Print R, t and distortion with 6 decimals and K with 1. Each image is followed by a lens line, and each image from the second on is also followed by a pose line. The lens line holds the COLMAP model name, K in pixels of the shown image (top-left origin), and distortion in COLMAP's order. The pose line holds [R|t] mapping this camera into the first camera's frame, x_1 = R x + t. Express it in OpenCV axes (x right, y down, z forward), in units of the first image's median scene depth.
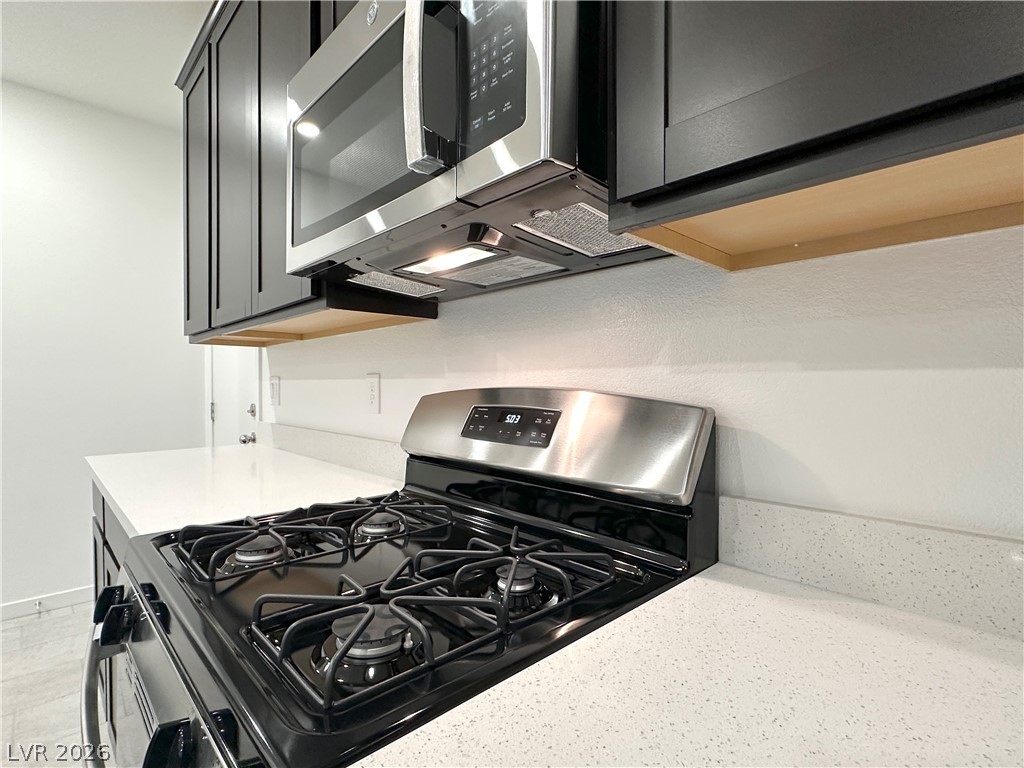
lens RADIAL K [[507.6, 0, 512.0], [0, 507.6, 384.0], [0, 0, 1]] dist [0.000775, -0.000926]
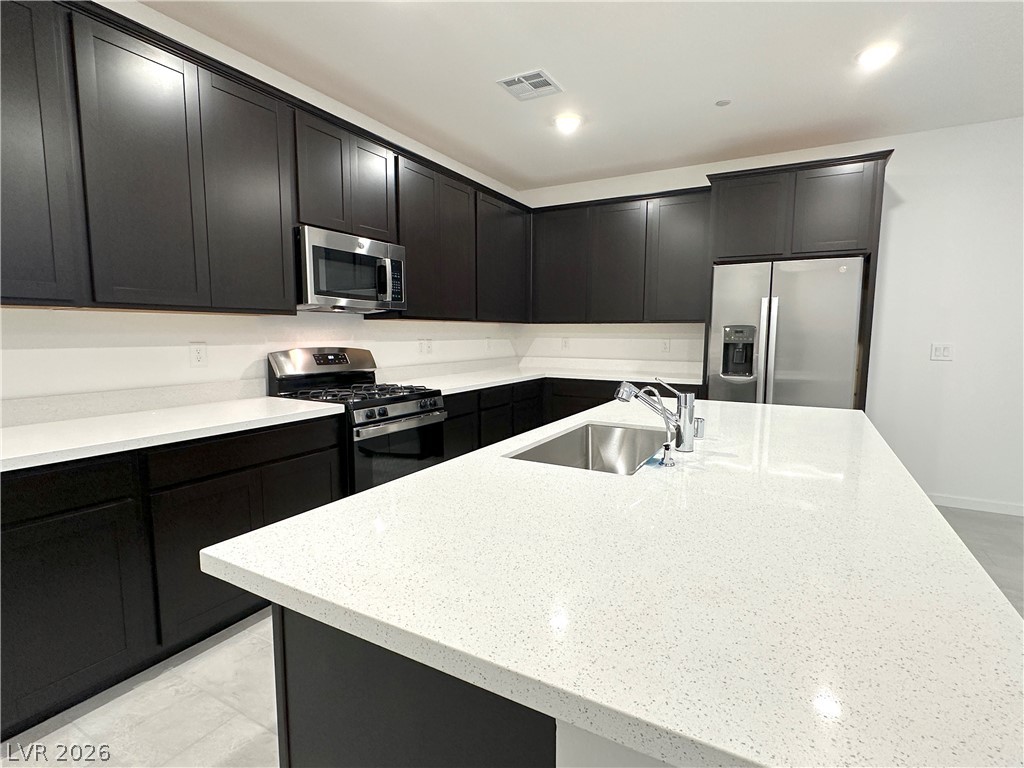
lens RADIAL K [[507.6, 0, 512.0], [0, 507.6, 384.0], [0, 0, 1]] dist [0.000775, -0.000926]
pose [[-0.294536, -0.098274, 0.950574, -2.606387], [-0.003752, 0.994810, 0.101685, -0.071035], [-0.955633, 0.026383, -0.293376, 0.658796]]
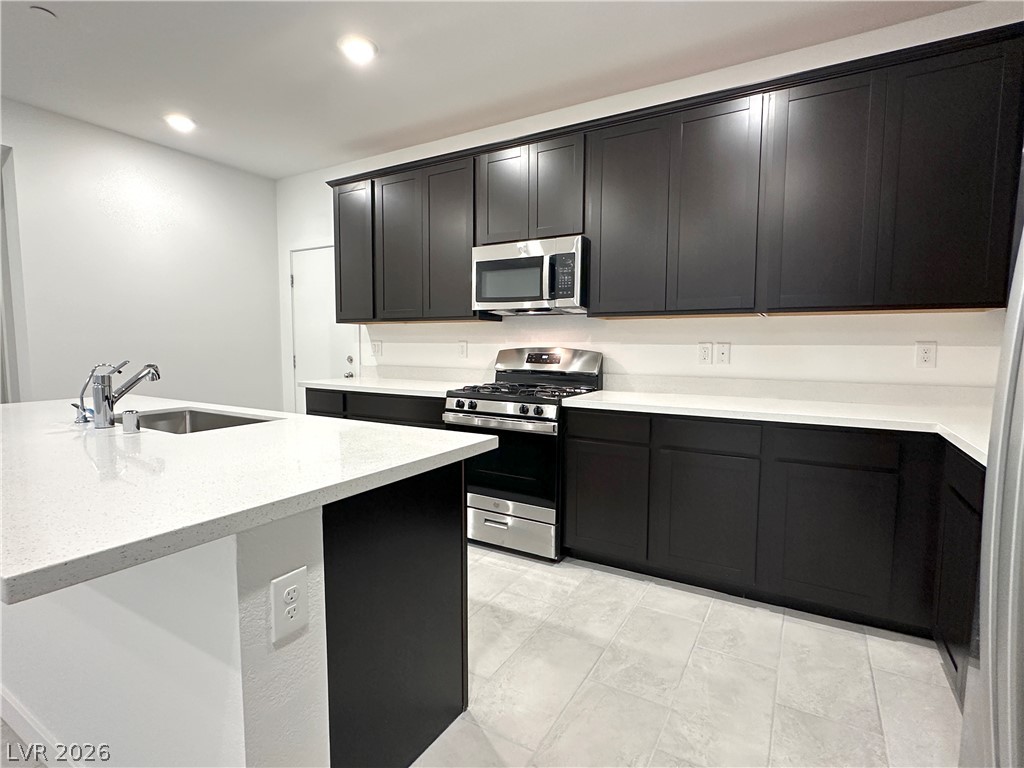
lens RADIAL K [[507.6, 0, 512.0], [0, 507.6, 384.0], [0, 0, 1]] dist [0.000775, -0.000926]
pose [[0.960916, -0.015989, 0.276377, -0.888051], [-0.006238, 0.996827, 0.079358, -0.013426], [-0.276769, -0.077981, 0.957767, -1.698524]]
